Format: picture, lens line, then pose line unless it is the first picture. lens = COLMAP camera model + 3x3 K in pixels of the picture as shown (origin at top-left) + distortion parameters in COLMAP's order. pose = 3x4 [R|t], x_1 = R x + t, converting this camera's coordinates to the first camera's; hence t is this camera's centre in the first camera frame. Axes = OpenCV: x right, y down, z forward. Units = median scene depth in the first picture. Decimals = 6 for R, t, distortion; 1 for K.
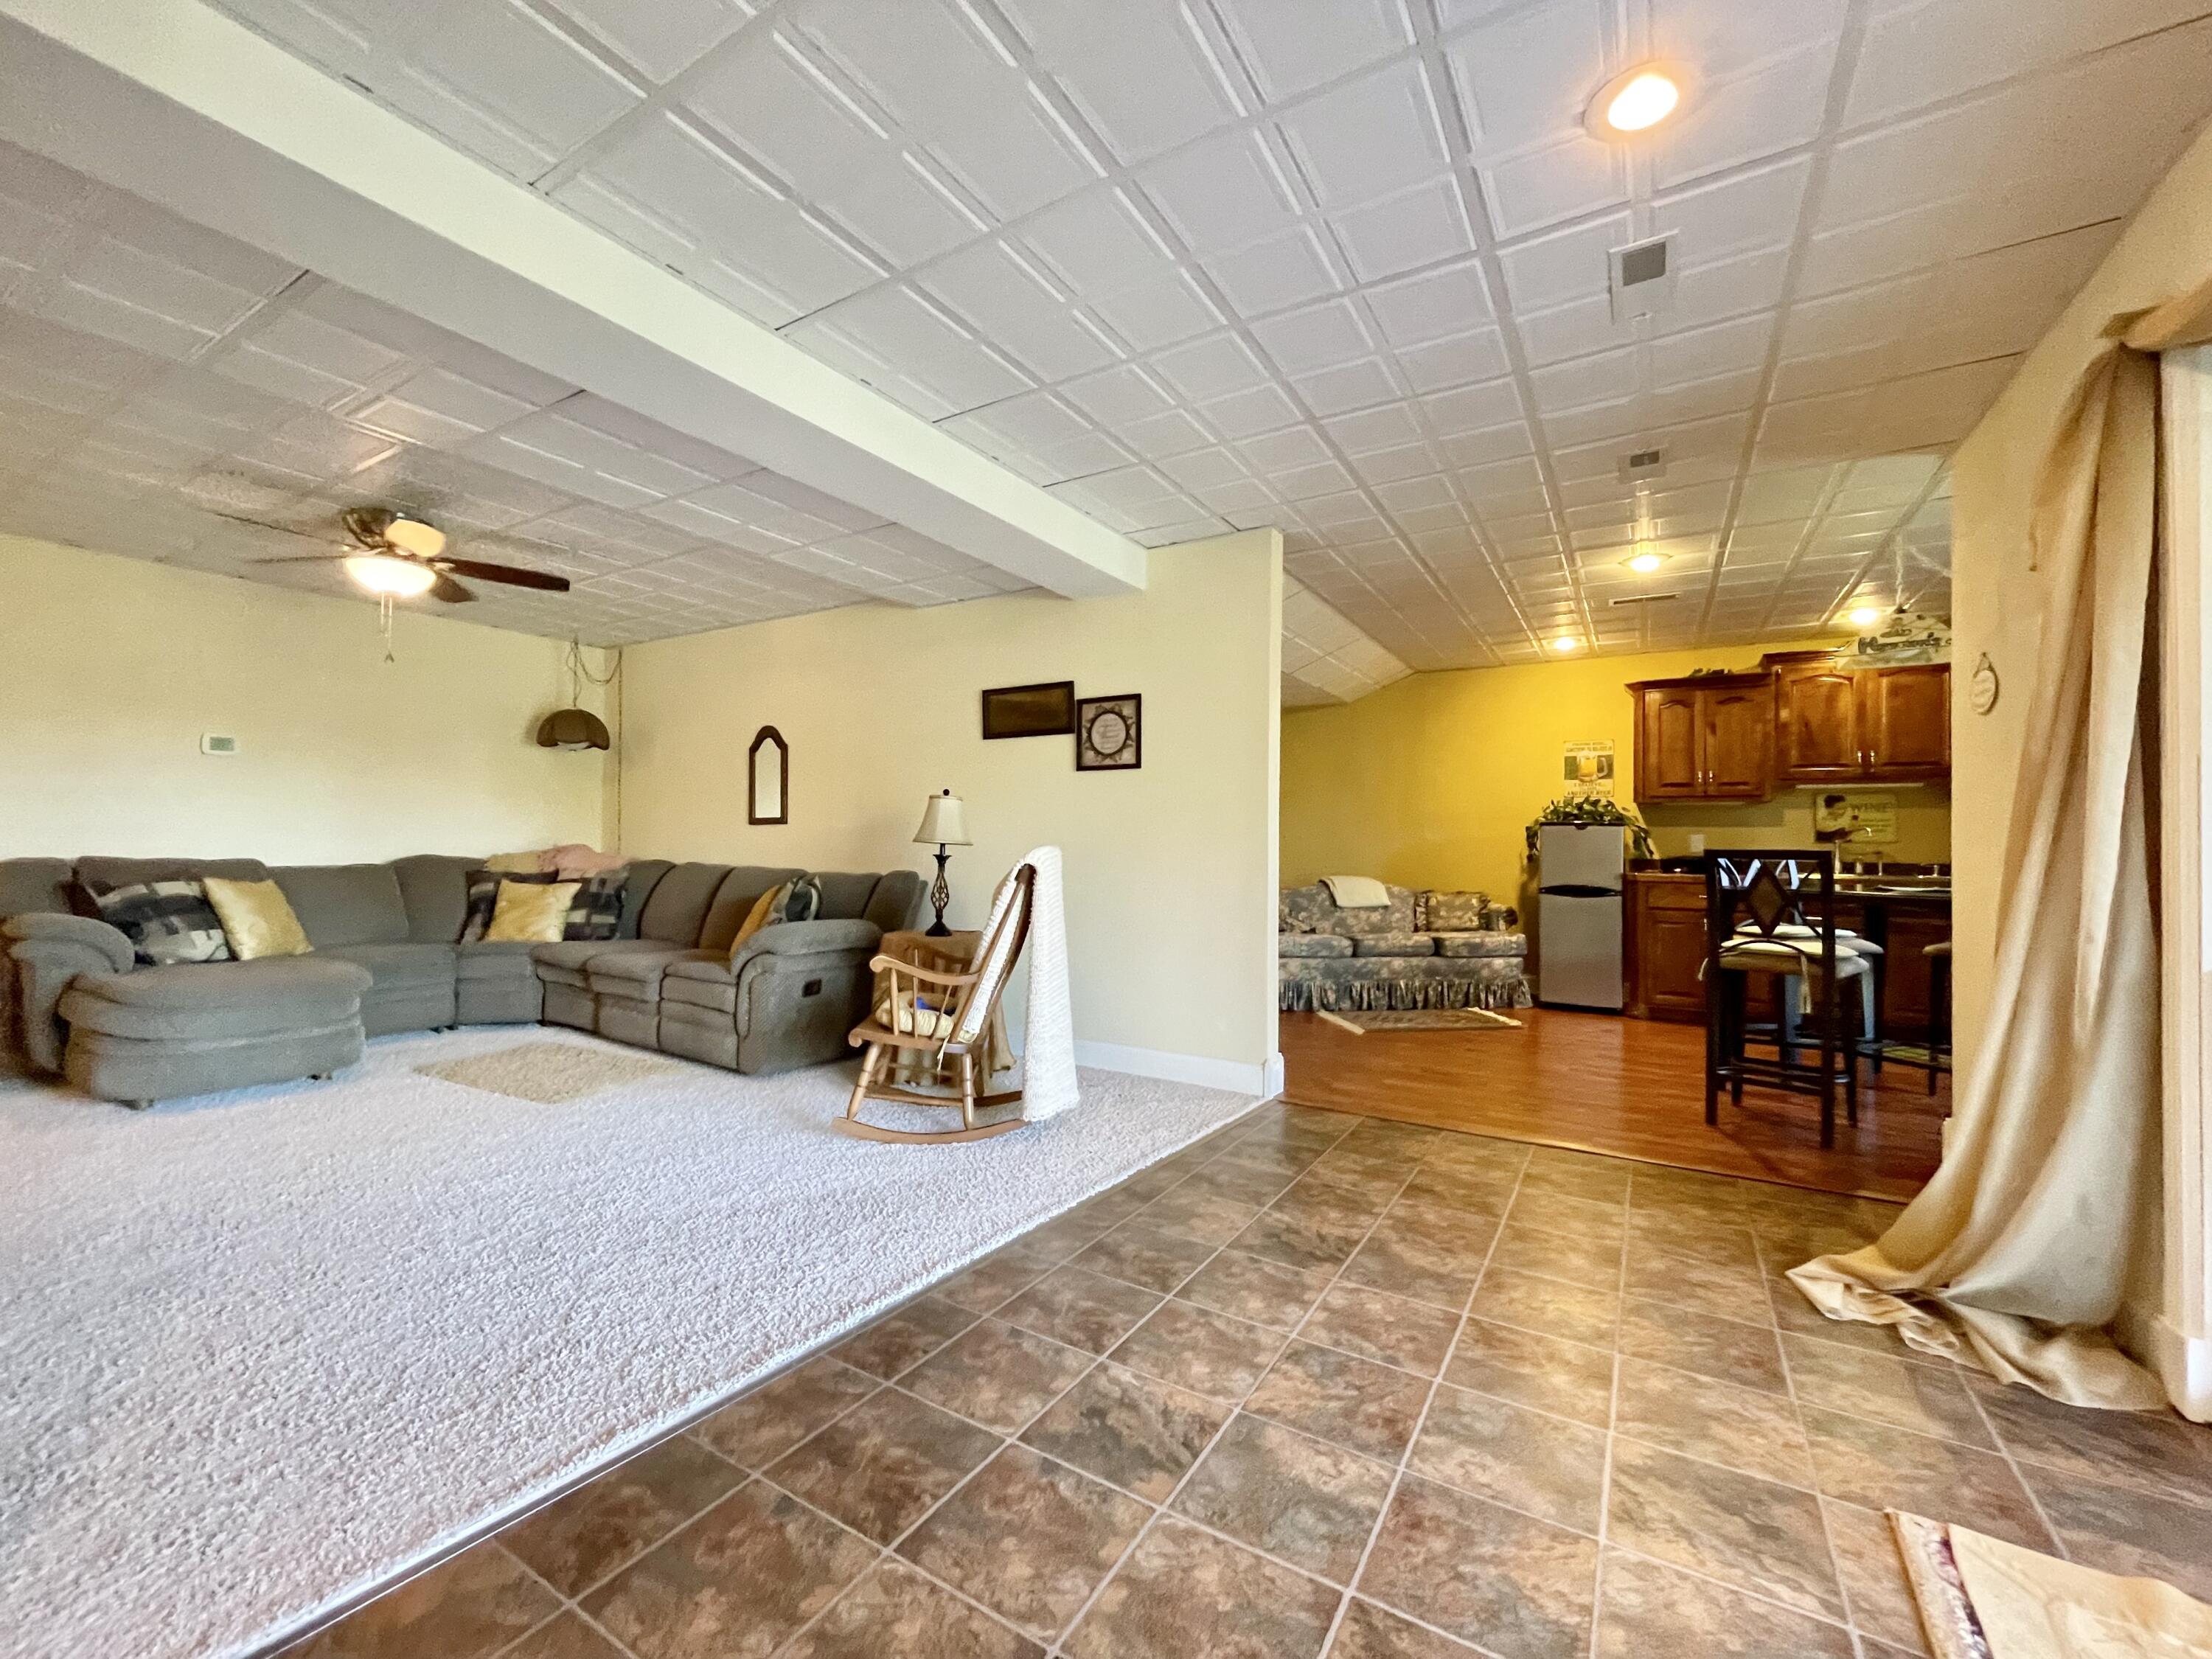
lens RADIAL K [[900.6, 0, 1106.0], [0, 900.6, 829.5], [0, 0, 1]] dist [-0.000079, 0.000154]
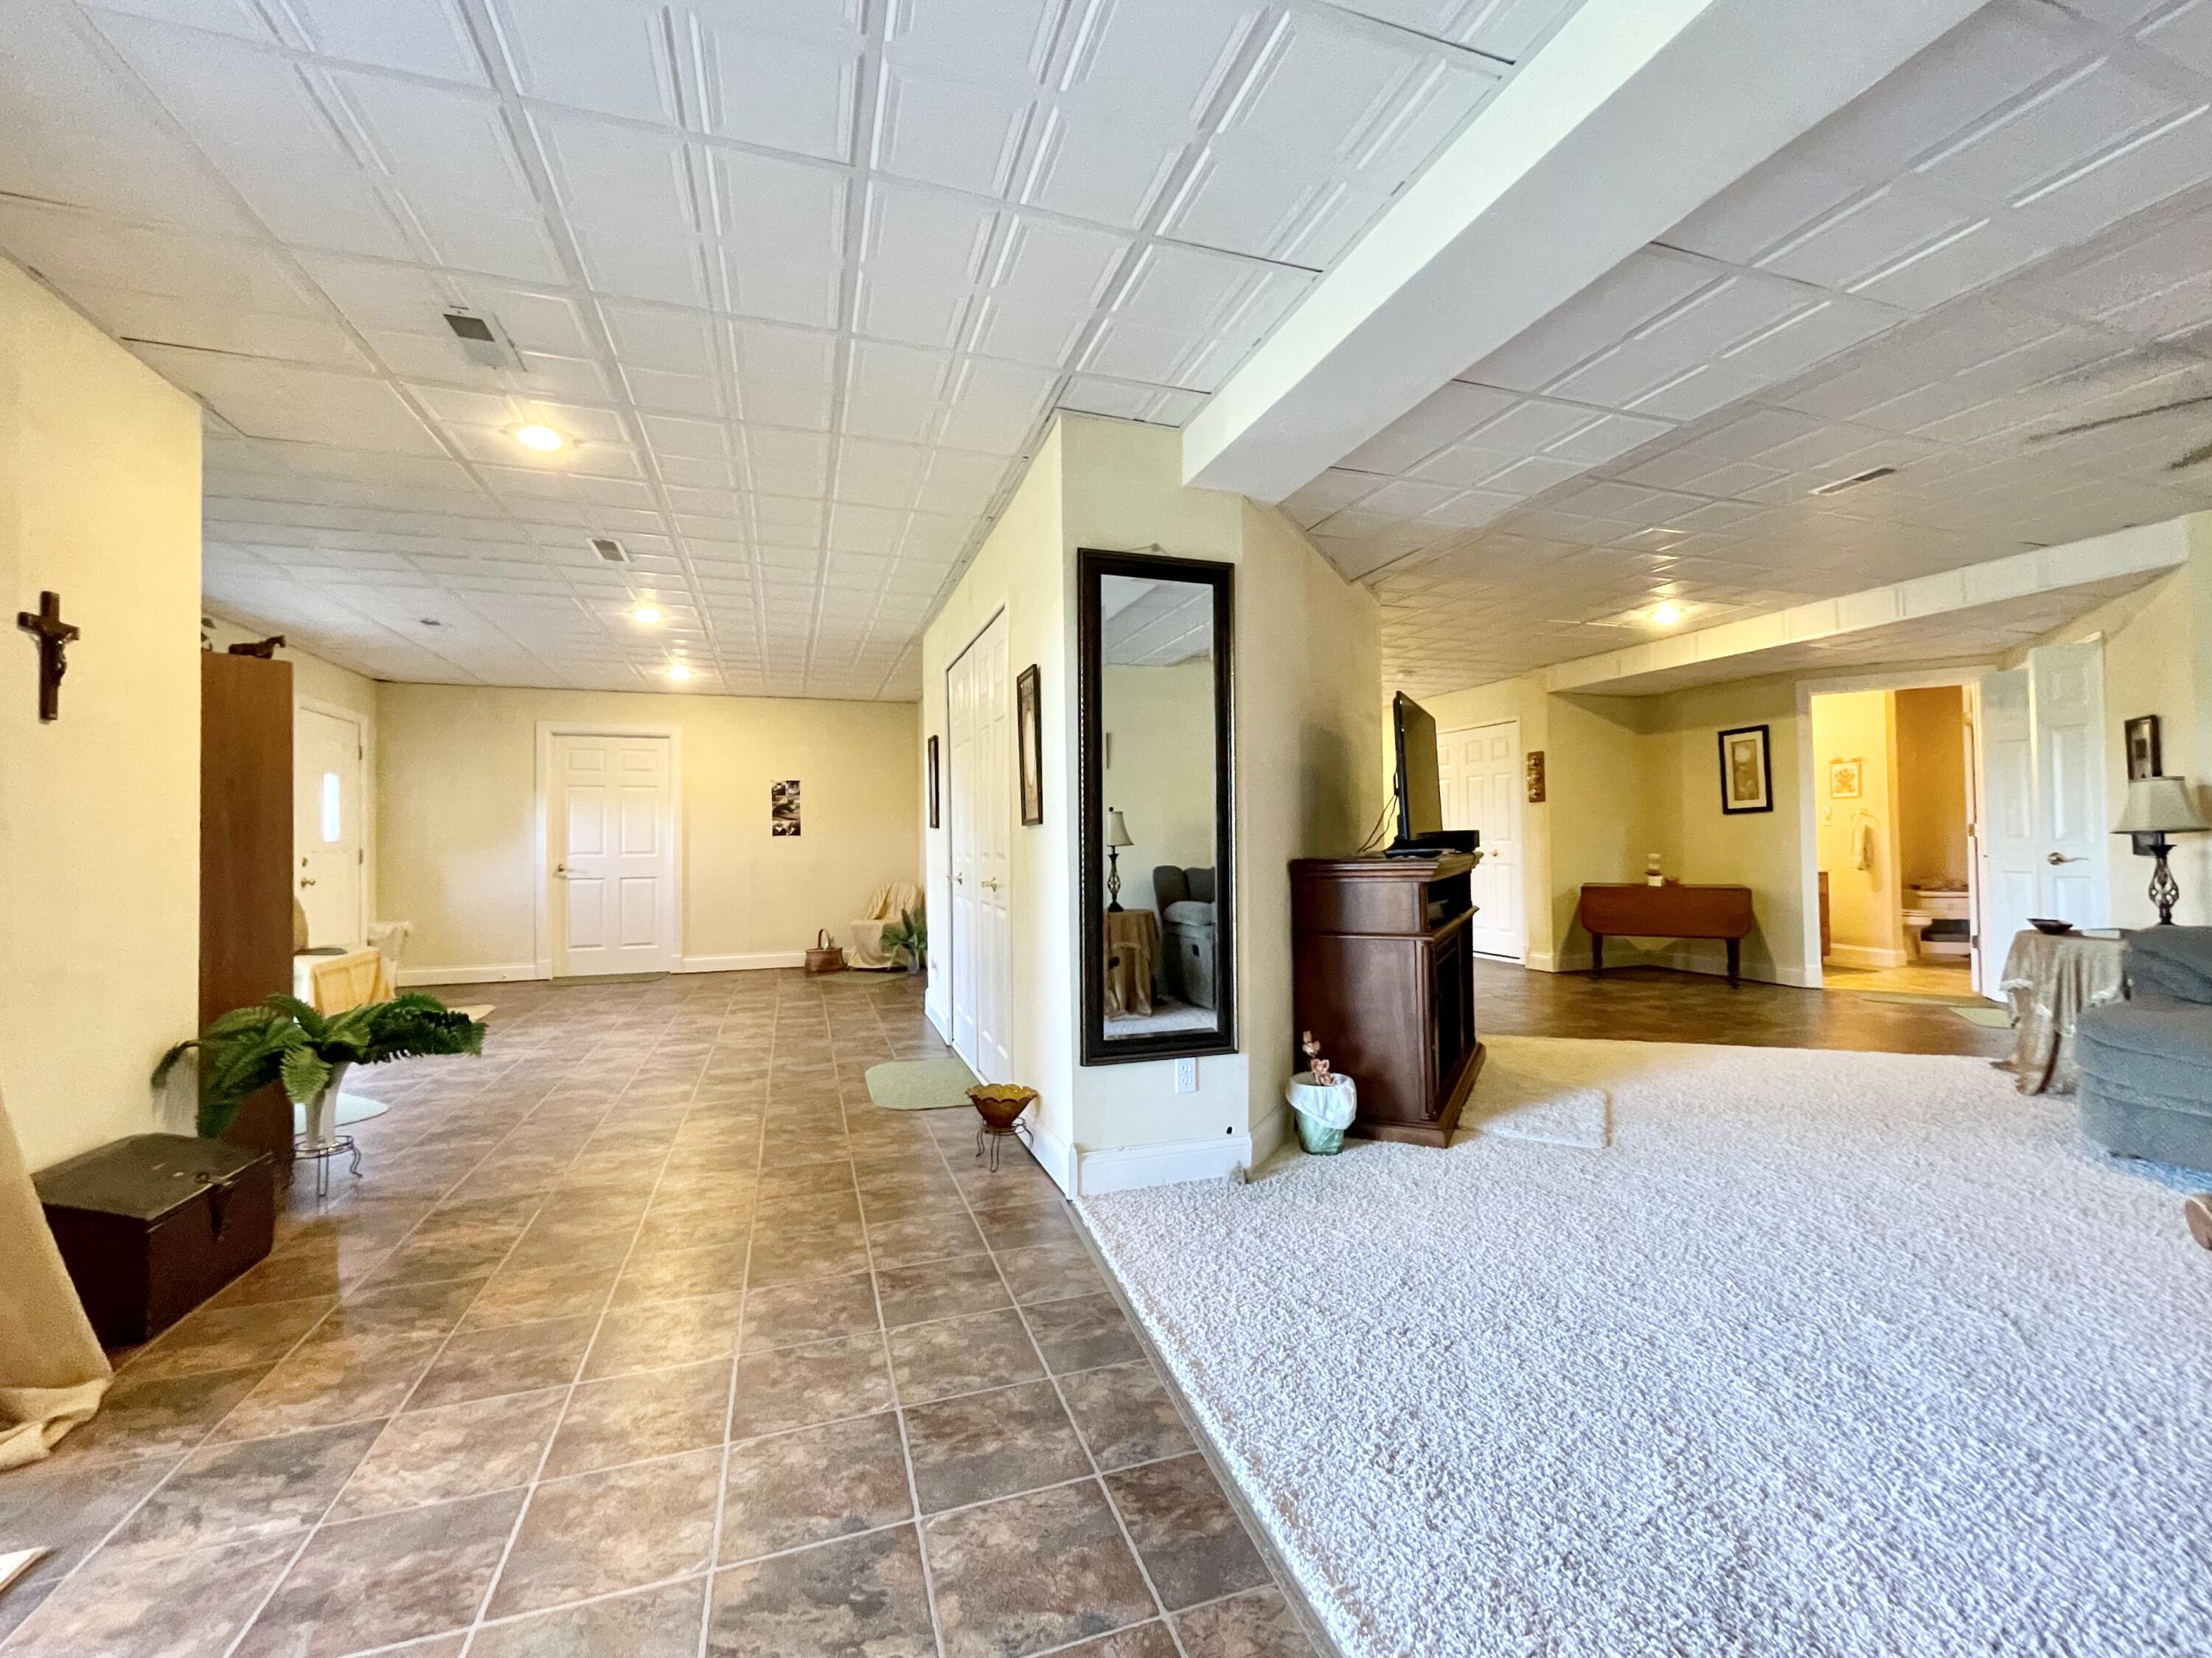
lens RADIAL K [[923.1, 0, 1106.0], [0, 923.1, 829.0], [0, 0, 1]] dist [0.000058, -0.000070]
pose [[-0.640502, -0.015888, -0.767792, 0.164777], [0.015962, 0.999295, -0.033994, 0.008871], [0.767790, -0.034029, -0.639797, 0.589292]]
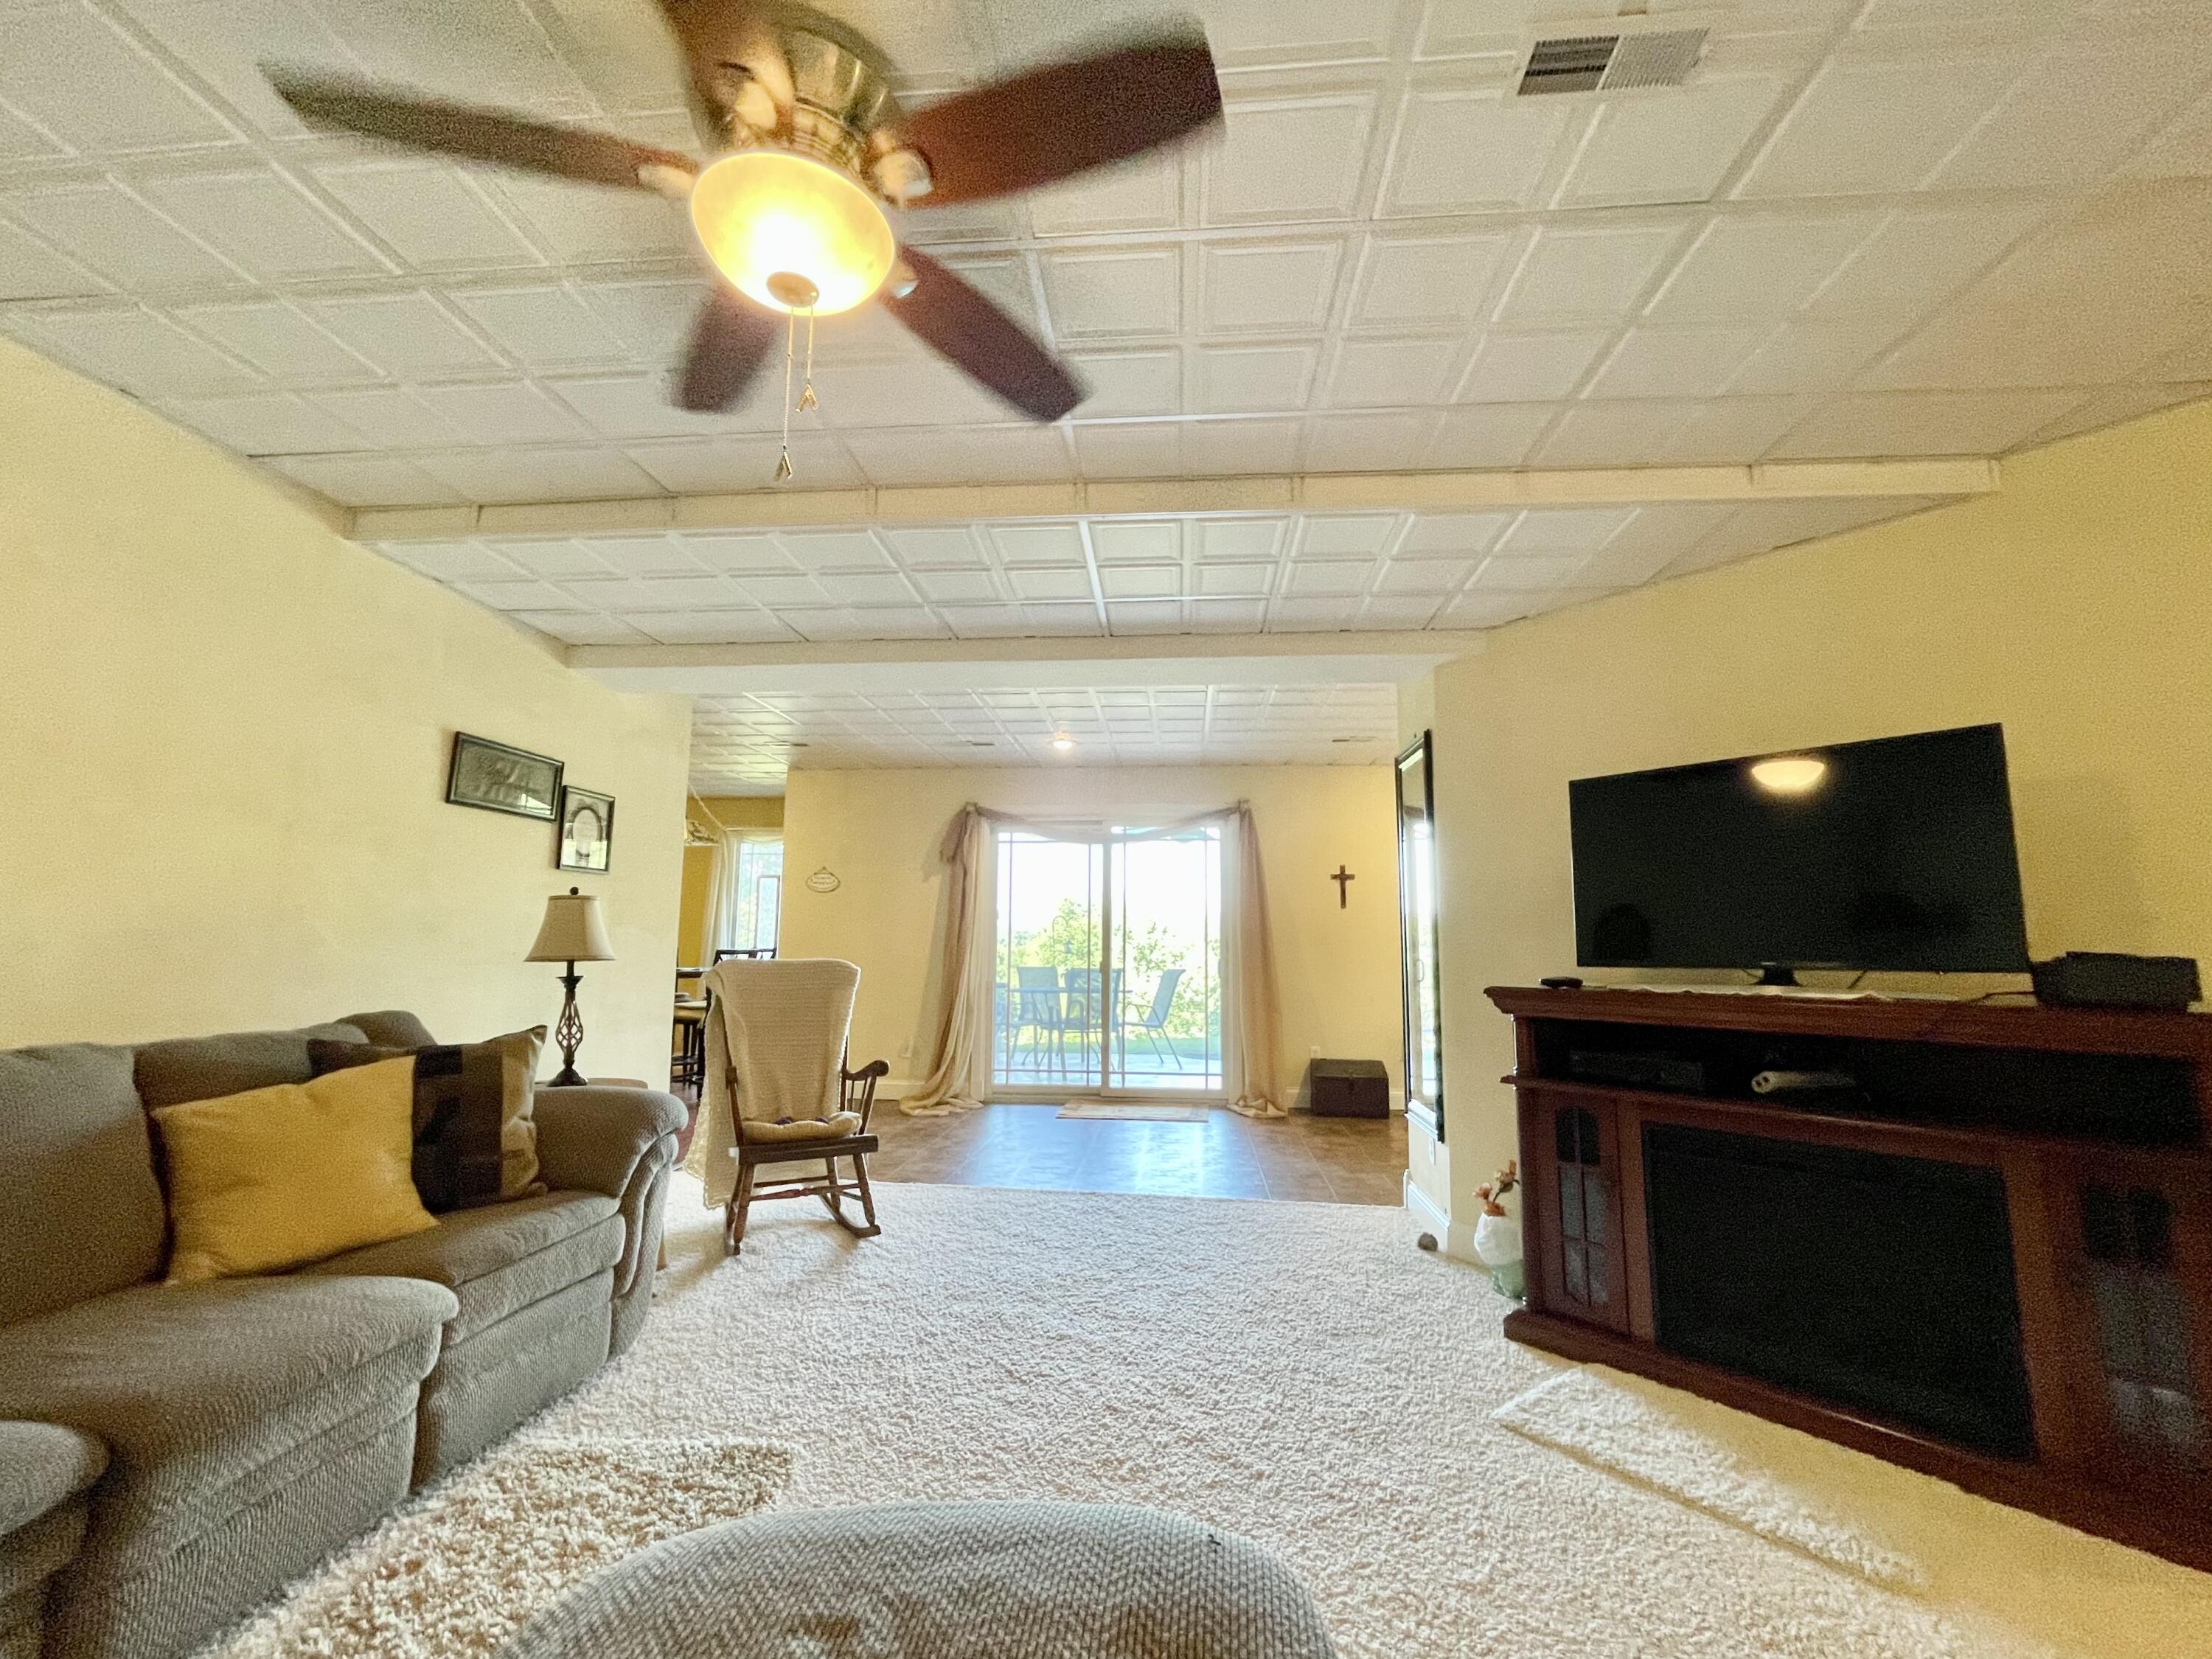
lens RADIAL K [[929.0, 0, 1106.0], [0, 929.0, 829.5], [0, 0, 1]] dist [-0.000632, -0.000155]
pose [[-0.446552, 0.093020, 0.889909, -0.928749], [-0.028571, 0.992592, -0.118090, -0.012077], [-0.894301, -0.078159, -0.440586, 0.828126]]
